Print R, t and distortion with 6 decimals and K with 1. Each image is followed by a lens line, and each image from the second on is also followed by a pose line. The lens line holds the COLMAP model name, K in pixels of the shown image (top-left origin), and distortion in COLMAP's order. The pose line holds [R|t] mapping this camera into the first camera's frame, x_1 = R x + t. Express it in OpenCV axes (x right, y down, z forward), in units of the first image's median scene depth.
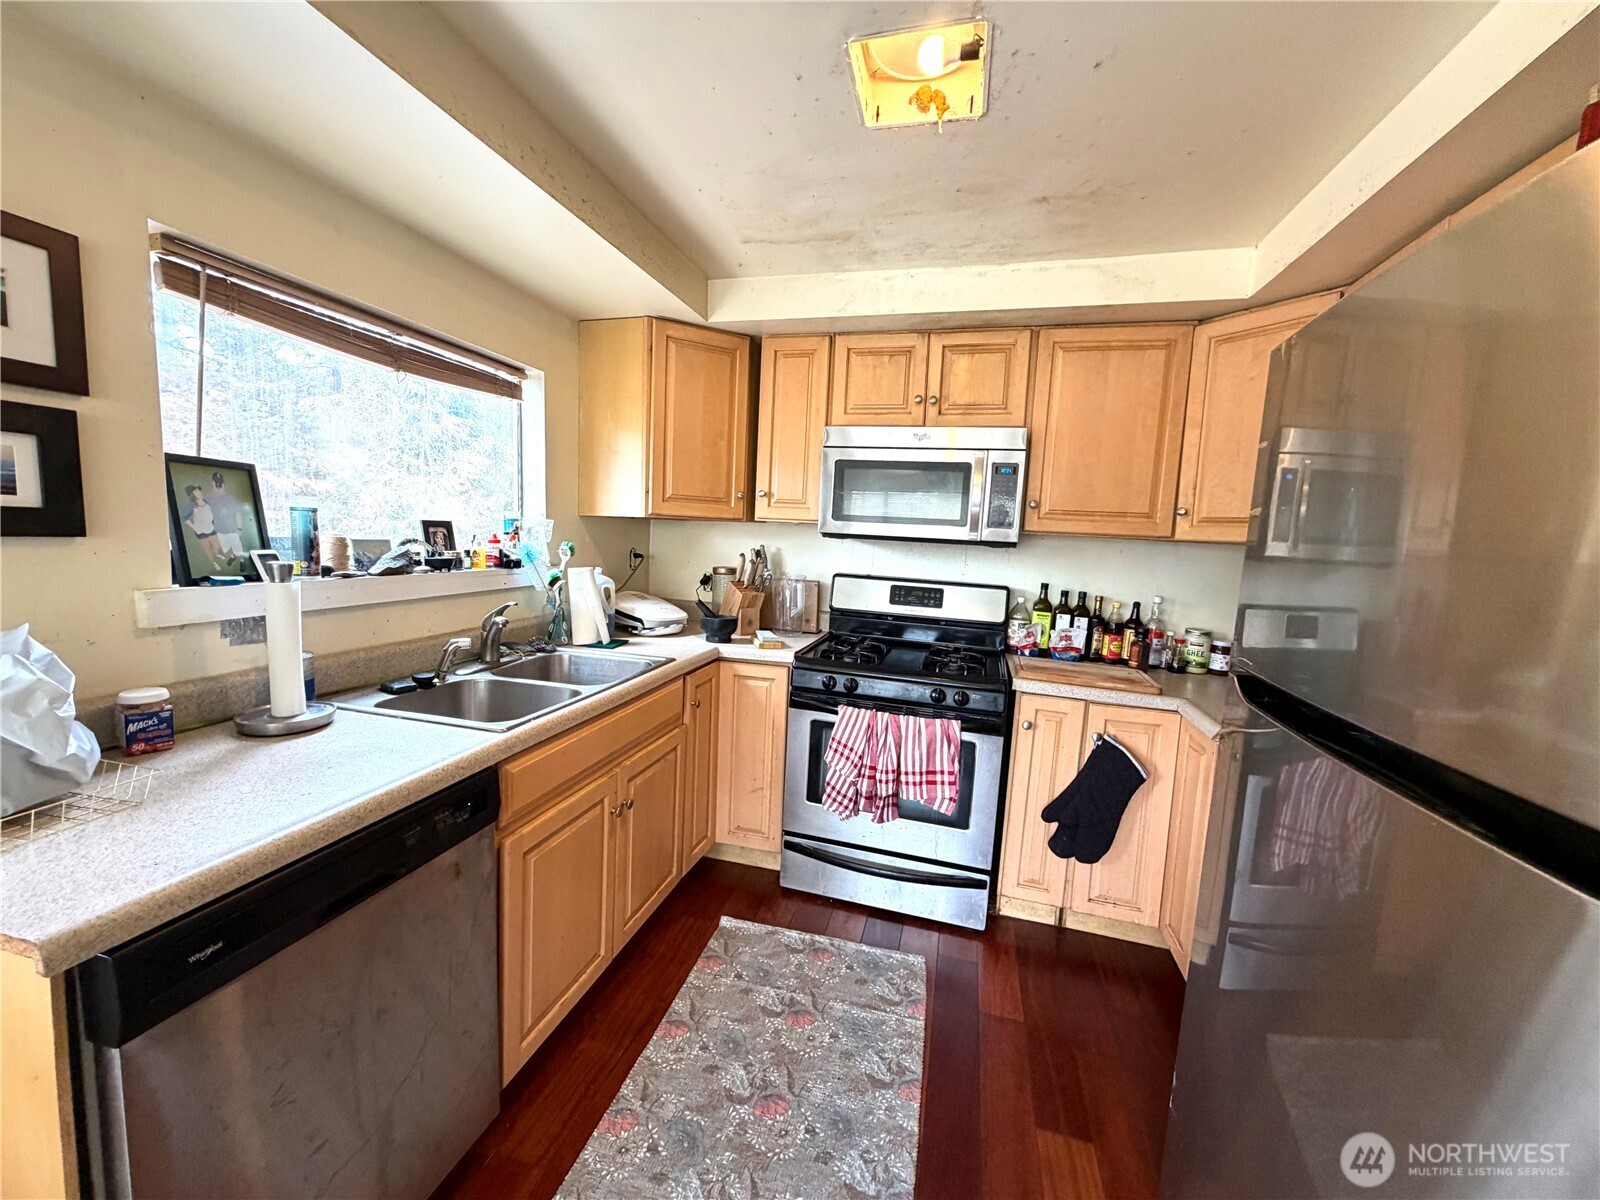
lens RADIAL K [[632.3, 0, 801.0], [0, 632.3, 599.9], [0, 0, 1]] dist [-0.001098, 0.000246]
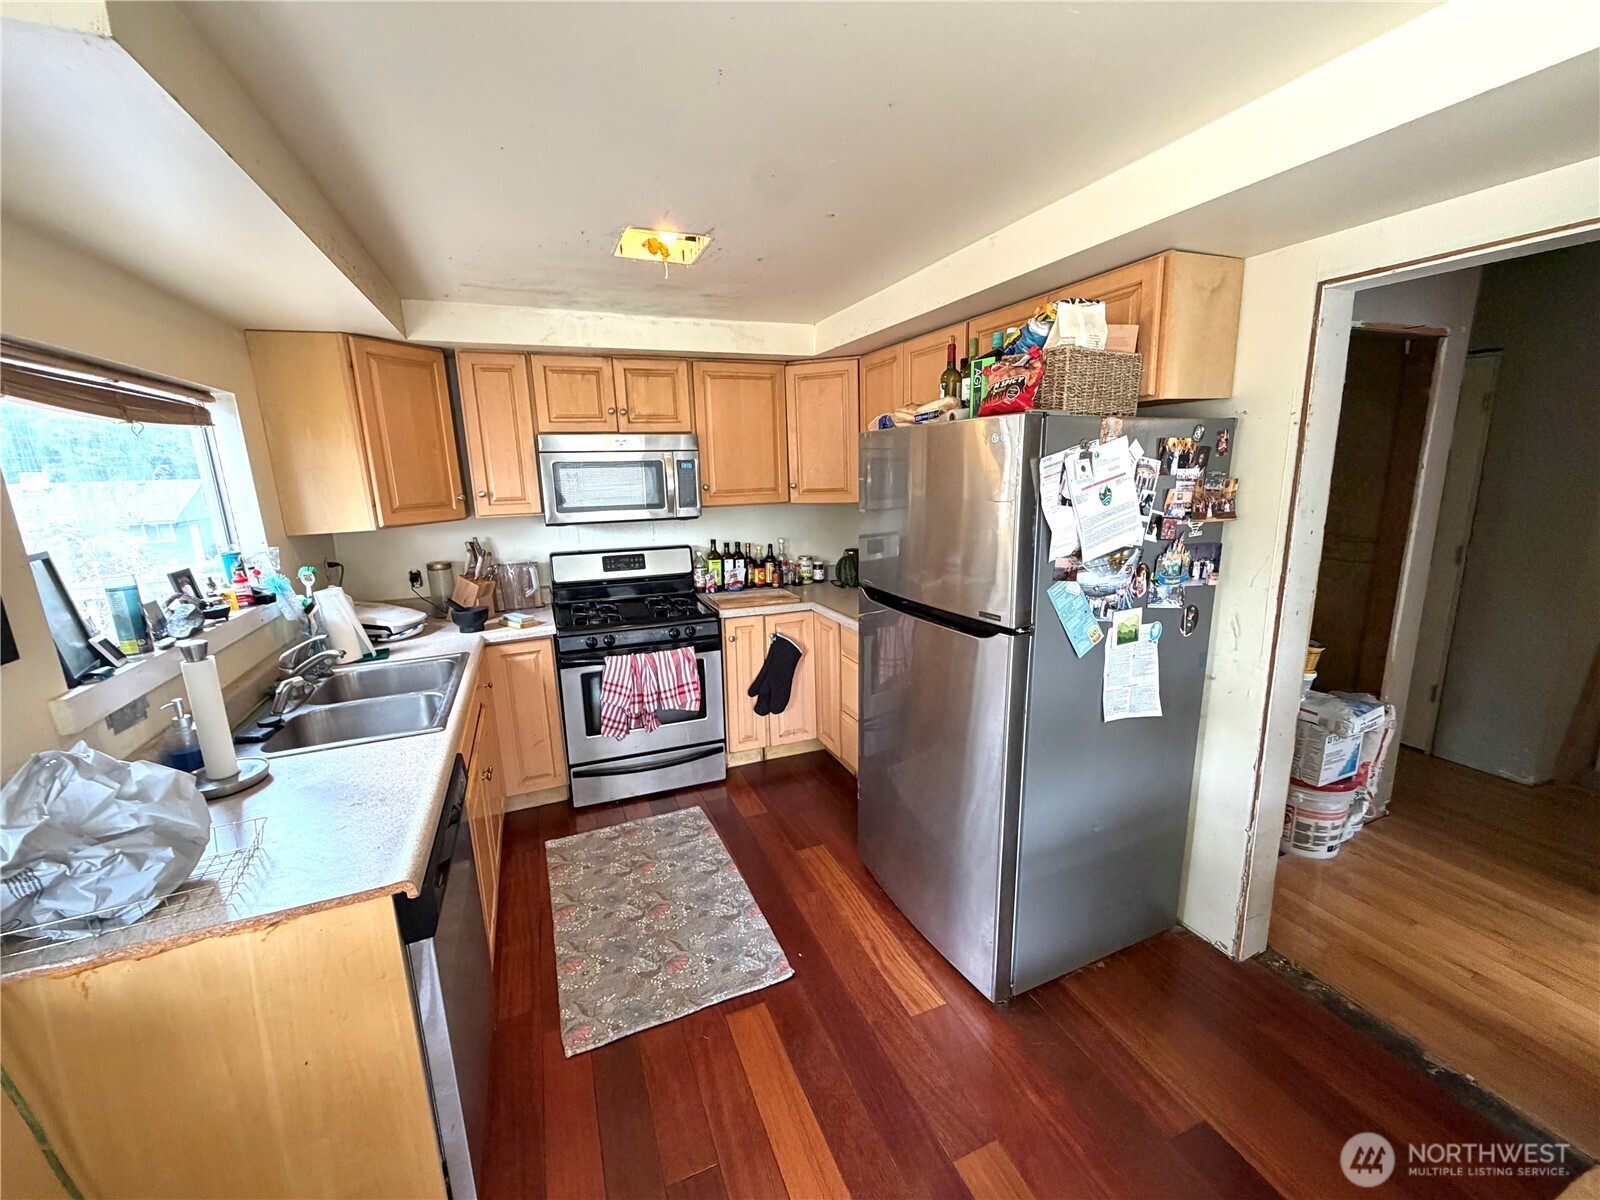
lens RADIAL K [[632.3, 0, 797.3], [0, 632.3, 598.2], [0, 0, 1]] dist [-0.001098, 0.000246]
pose [[0.790470, -0.190387, 0.582159, -0.348590], [0.128928, 0.980889, 0.145723, -0.088766], [-0.598777, -0.040133, 0.799909, -0.271541]]
